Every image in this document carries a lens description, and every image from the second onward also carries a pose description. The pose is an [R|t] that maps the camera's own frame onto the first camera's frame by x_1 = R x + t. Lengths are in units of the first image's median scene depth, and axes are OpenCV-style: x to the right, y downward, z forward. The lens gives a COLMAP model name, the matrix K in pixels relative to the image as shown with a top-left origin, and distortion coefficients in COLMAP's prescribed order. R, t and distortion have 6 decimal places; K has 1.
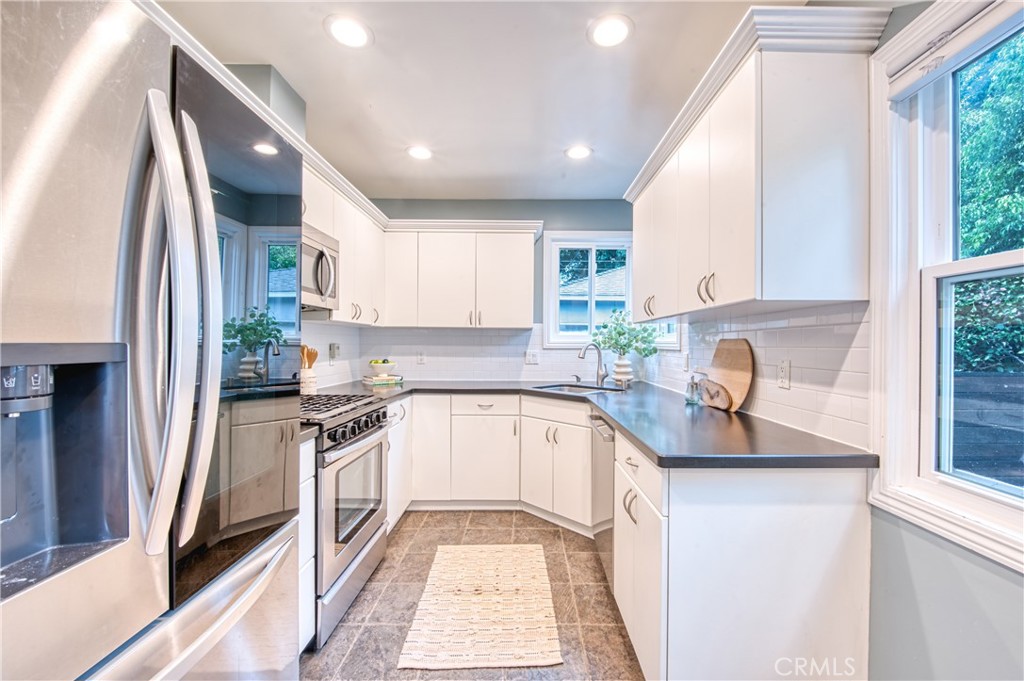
lens RADIAL K [[403.9, 0, 524.6], [0, 403.9, 344.4], [0, 0, 1]] dist [-0.003616, -0.000603]
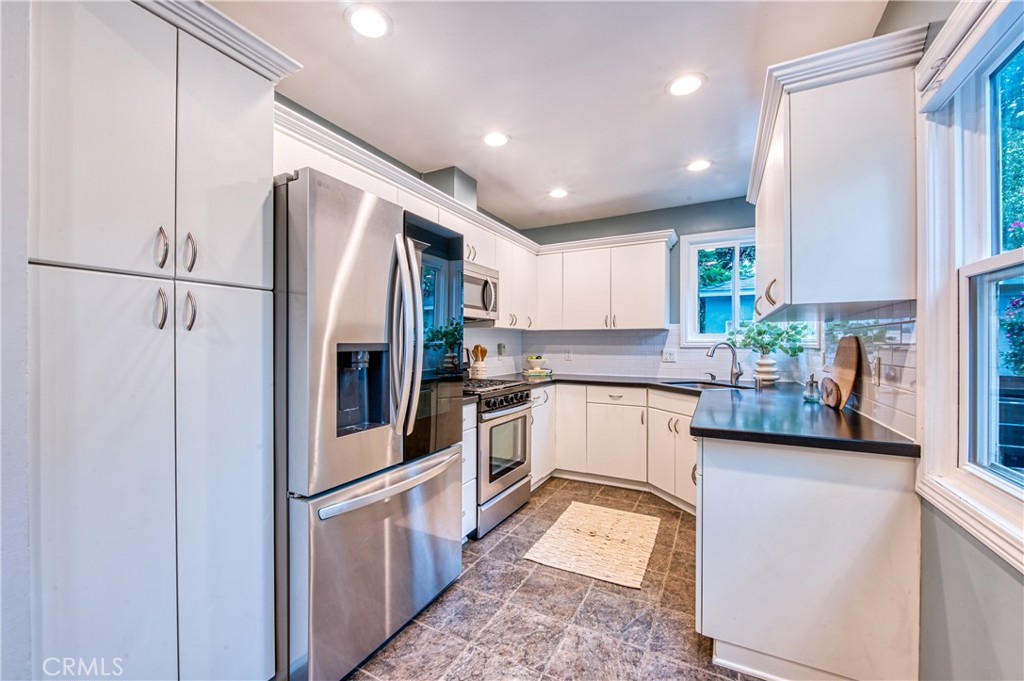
lens RADIAL K [[412.5, 0, 512.0], [0, 412.5, 340.5], [0, 0, 1]] dist [0.000512, -0.000068]
pose [[0.888916, -0.008646, -0.457988, 0.210326], [0.003906, 0.999929, -0.011296, 0.003286], [0.458053, 0.008252, 0.888886, -0.227302]]
